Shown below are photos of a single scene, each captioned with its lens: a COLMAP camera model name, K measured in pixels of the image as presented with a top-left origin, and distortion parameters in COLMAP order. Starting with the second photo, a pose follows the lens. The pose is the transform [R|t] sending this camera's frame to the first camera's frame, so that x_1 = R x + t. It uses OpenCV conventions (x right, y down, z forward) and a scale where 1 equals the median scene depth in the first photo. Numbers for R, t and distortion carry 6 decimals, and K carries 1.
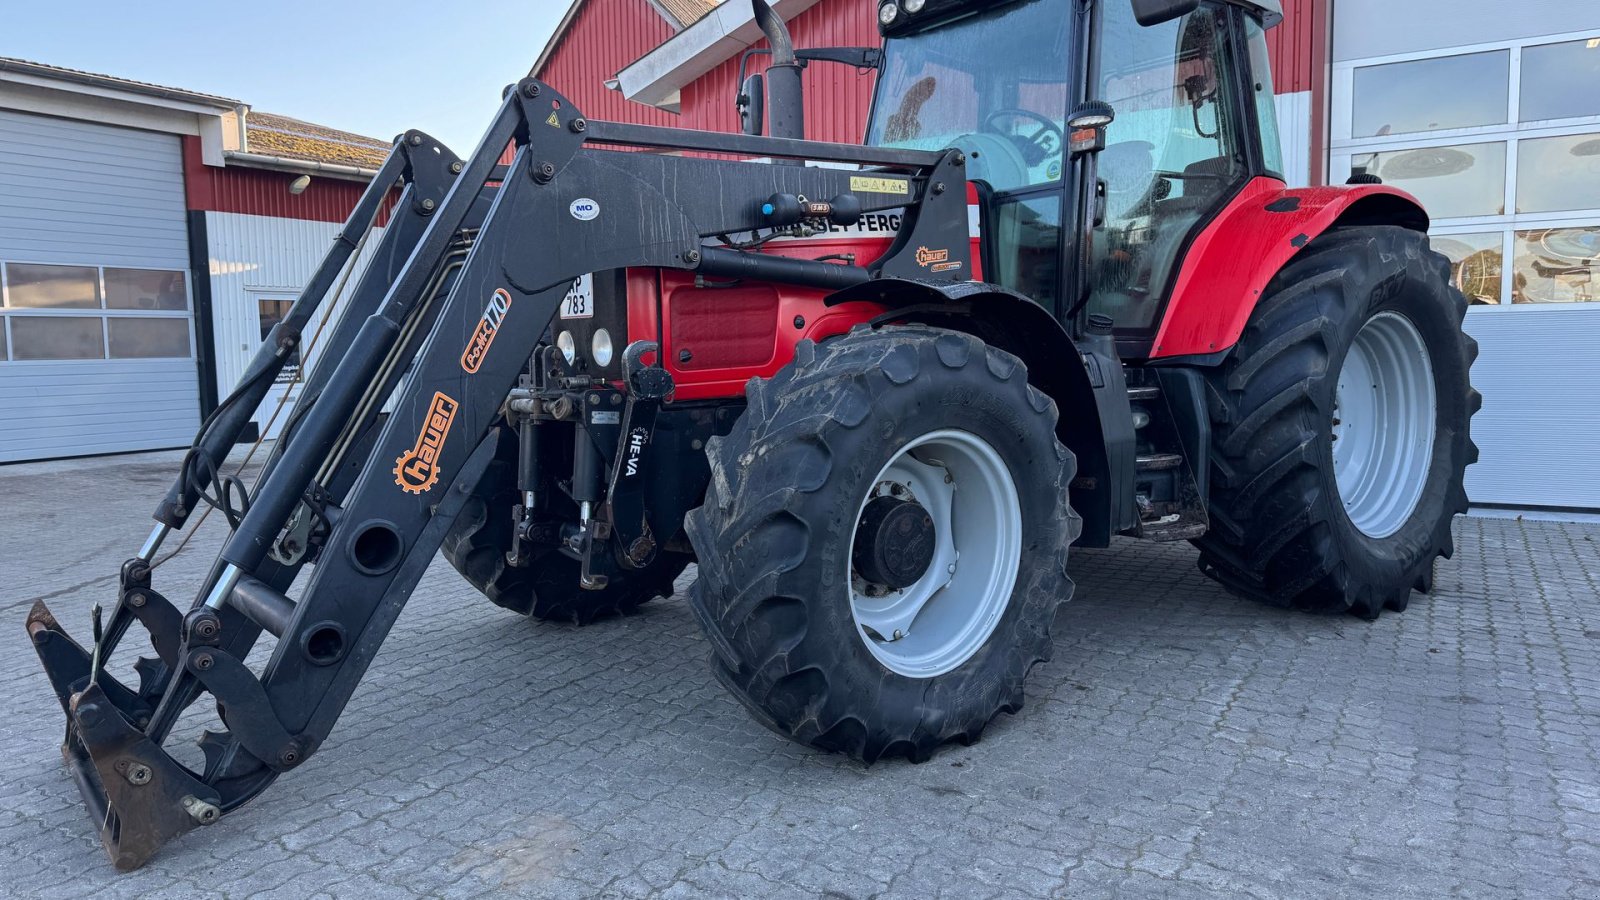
lens RADIAL K [[1109.9, 0, 803.1], [0, 1109.9, 451.1], [0, 0, 1]] dist [0.114378, -0.174914]
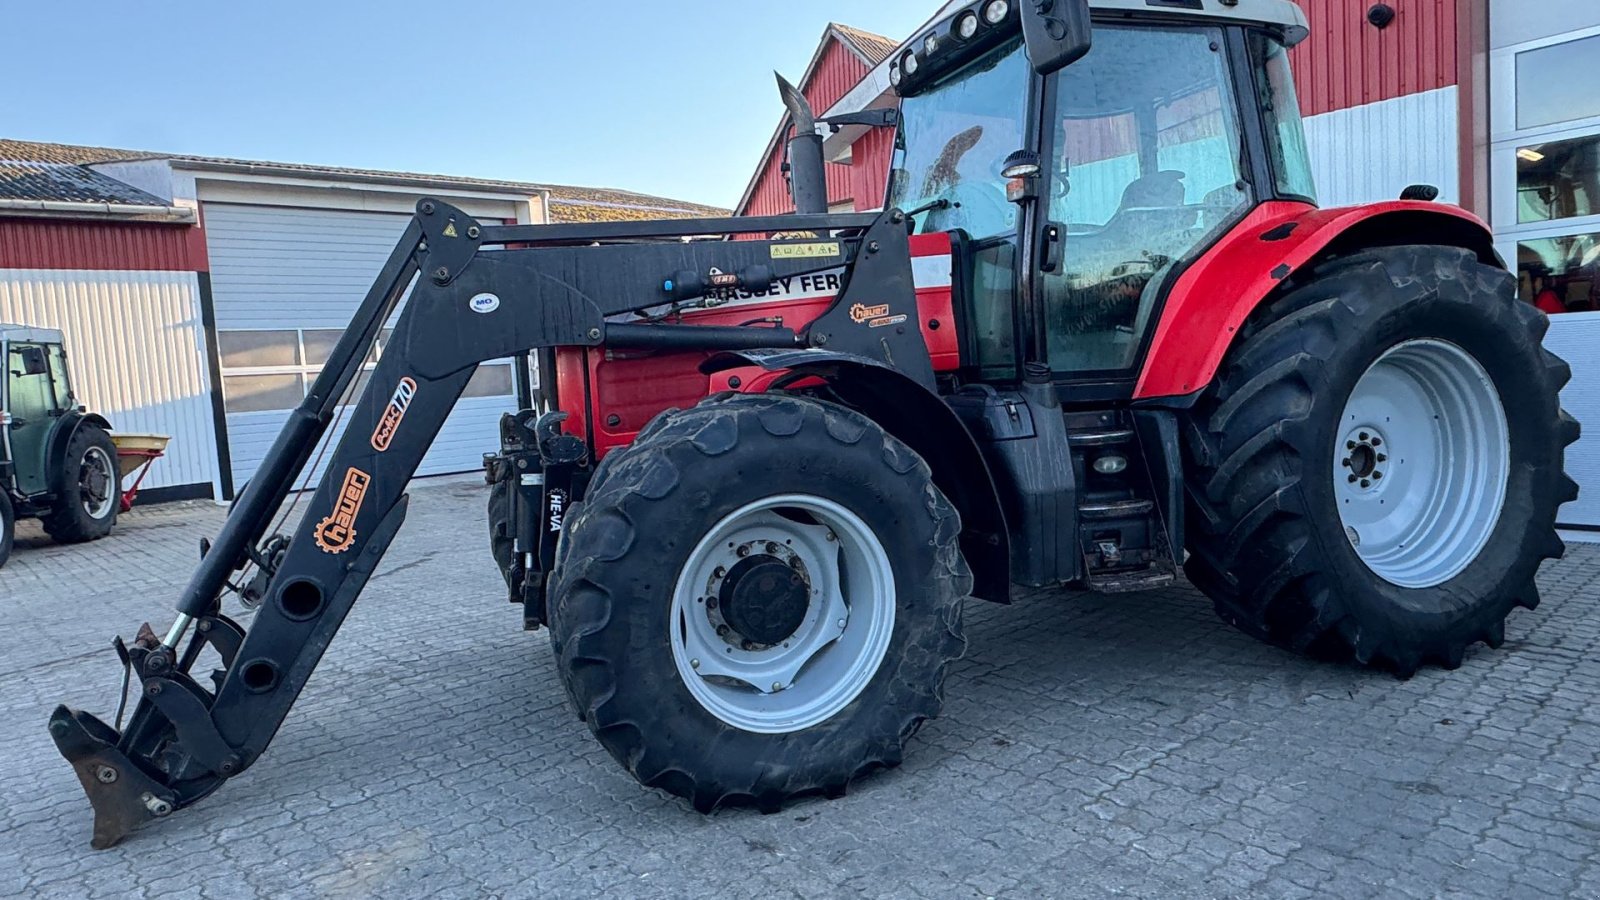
lens RADIAL K [[1009.1, 0, 785.2], [0, 1009.1, 449.4], [0, 0, 1]] dist [-0.004751, 0.003058]
pose [[0.952204, -0.015244, -0.305082, 0.358179], [0.014413, 0.999884, -0.004977, -0.048869], [0.305123, 0.000342, 0.952313, 0.095675]]
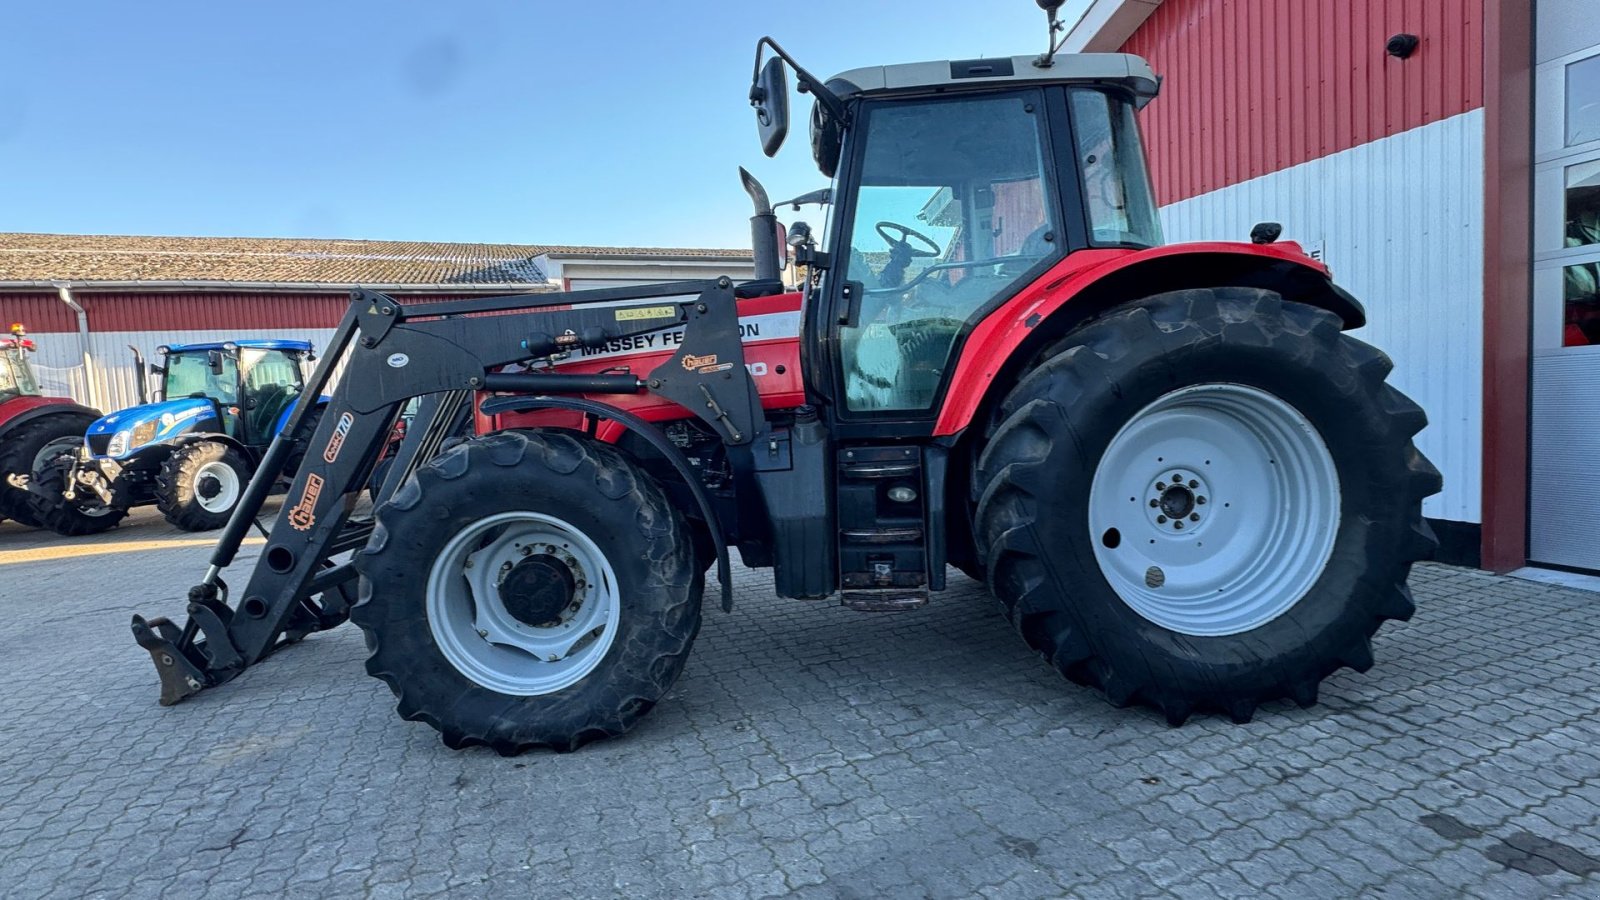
lens RADIAL K [[740.9, 0, 800.0], [0, 740.9, 450.0], [0, 0, 1]] dist [-0.001464, -0.000309]
pose [[0.790213, 0.018052, -0.612567, 0.803850], [-0.017623, 0.999822, 0.006730, -0.089879], [0.612579, 0.005477, 0.790390, 0.443456]]
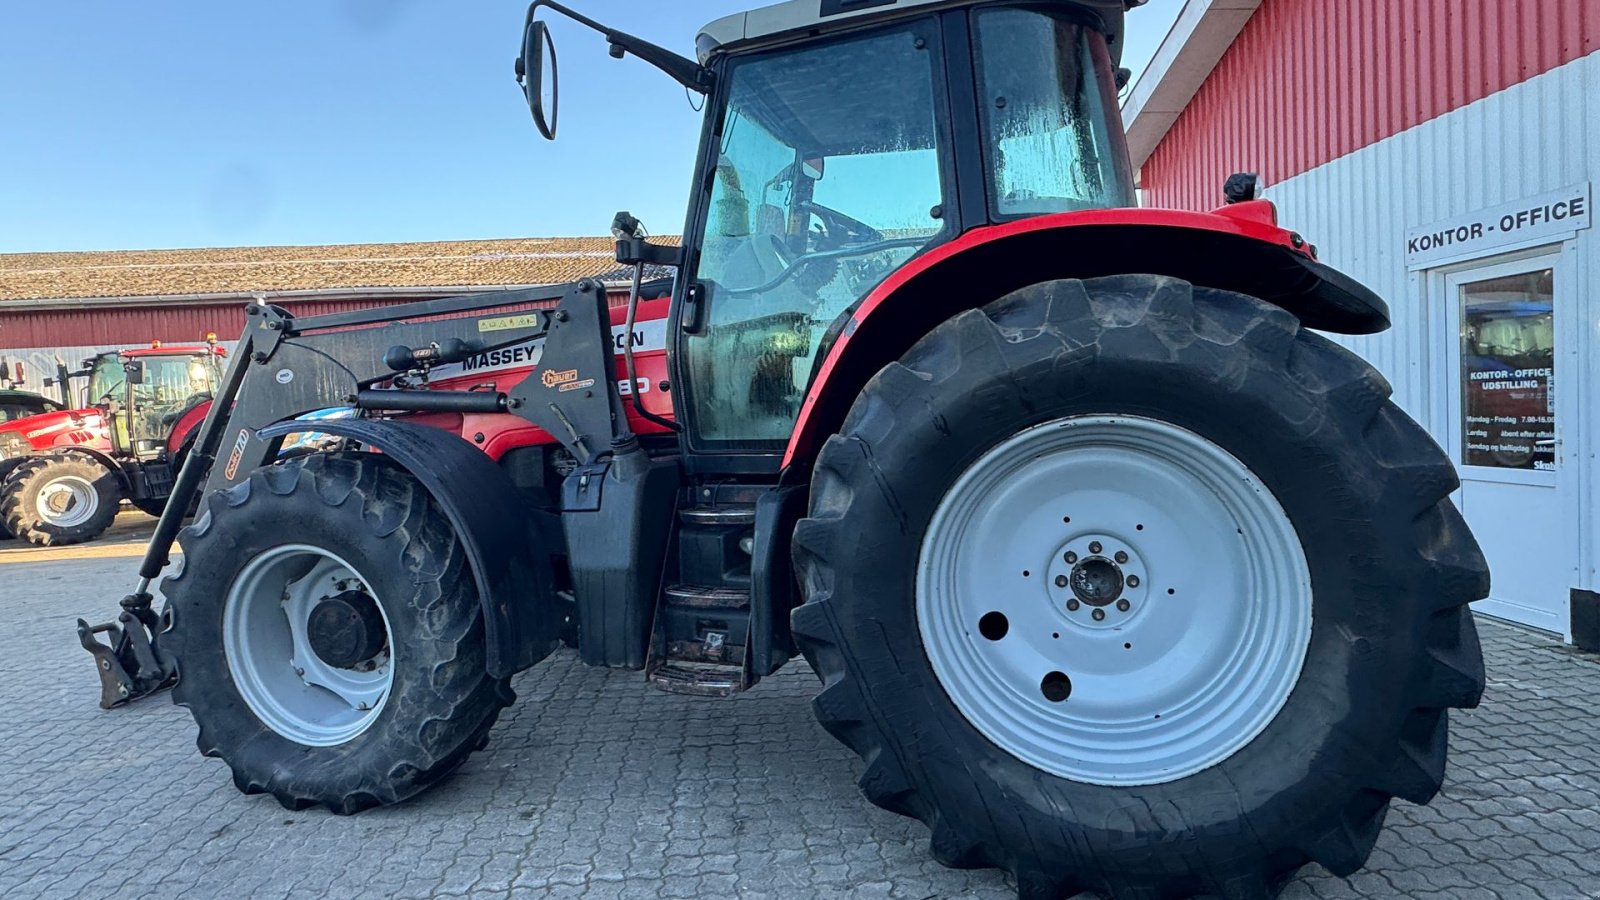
lens RADIAL K [[859.8, 0, 797.2], [0, 859.8, 445.4], [0, 0, 1]] dist [-0.001892, 0.000350]
pose [[0.575829, 0.023376, -0.817236, 1.043310], [-0.042919, 0.999077, -0.001664, -0.128838], [0.816443, 0.036033, 0.576301, 0.779586]]
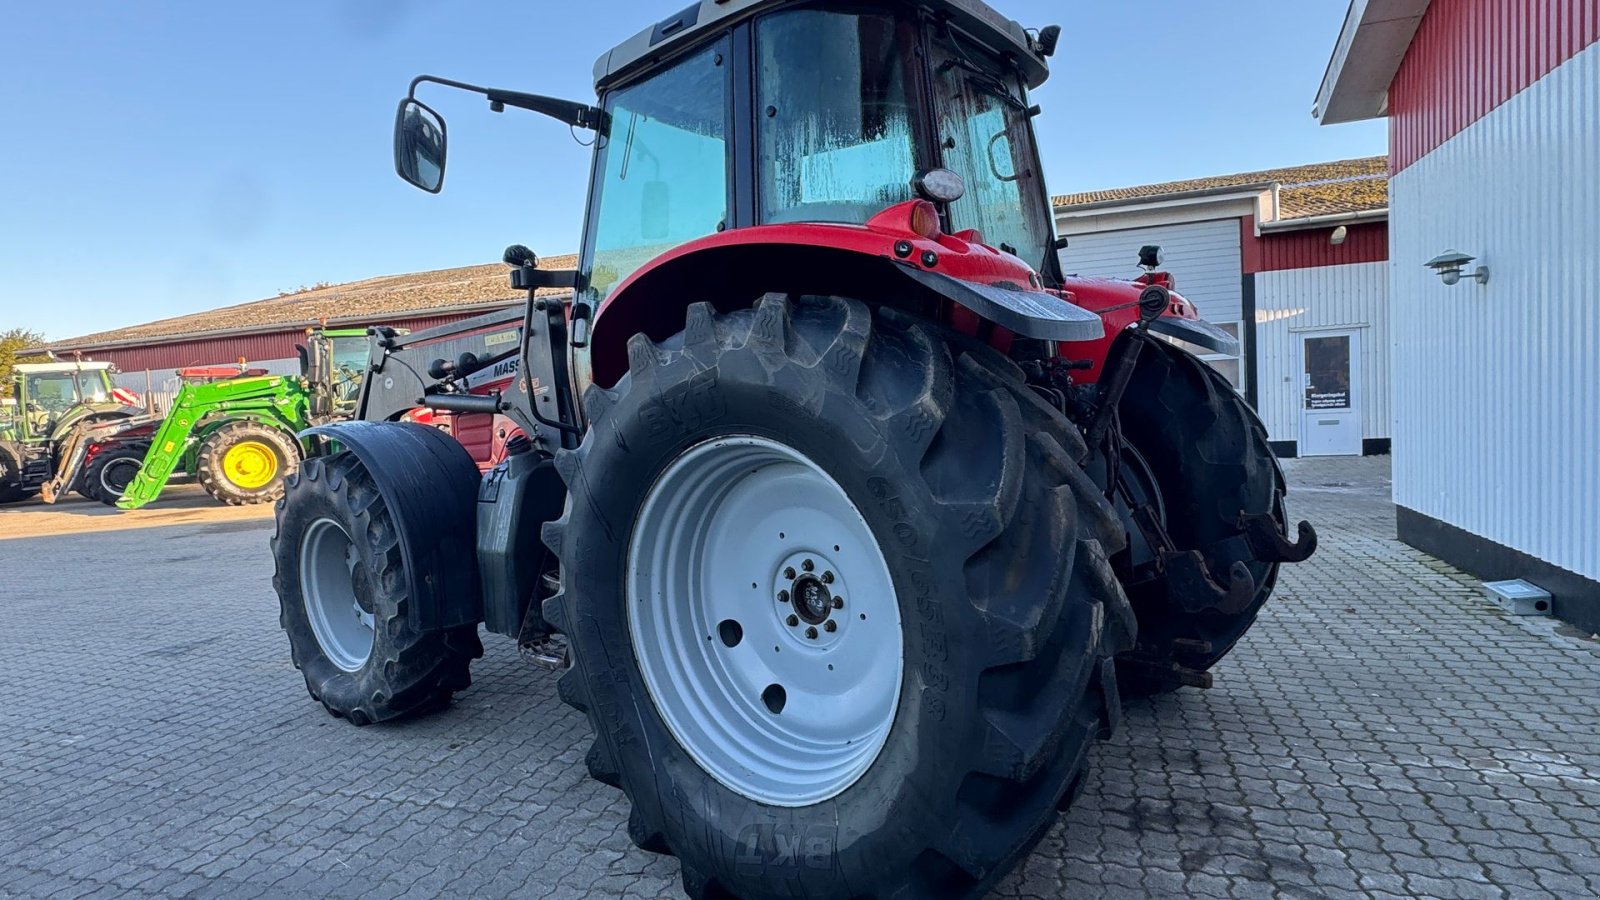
lens RADIAL K [[864.7, 0, 794.7], [0, 864.7, 454.1], [0, 0, 1]] dist [-0.003952, -0.000380]
pose [[0.205877, 0.067765, -0.976229, 1.273946], [-0.043252, 0.997255, 0.060103, -0.185505], [0.977622, 0.029850, 0.208242, 1.209450]]
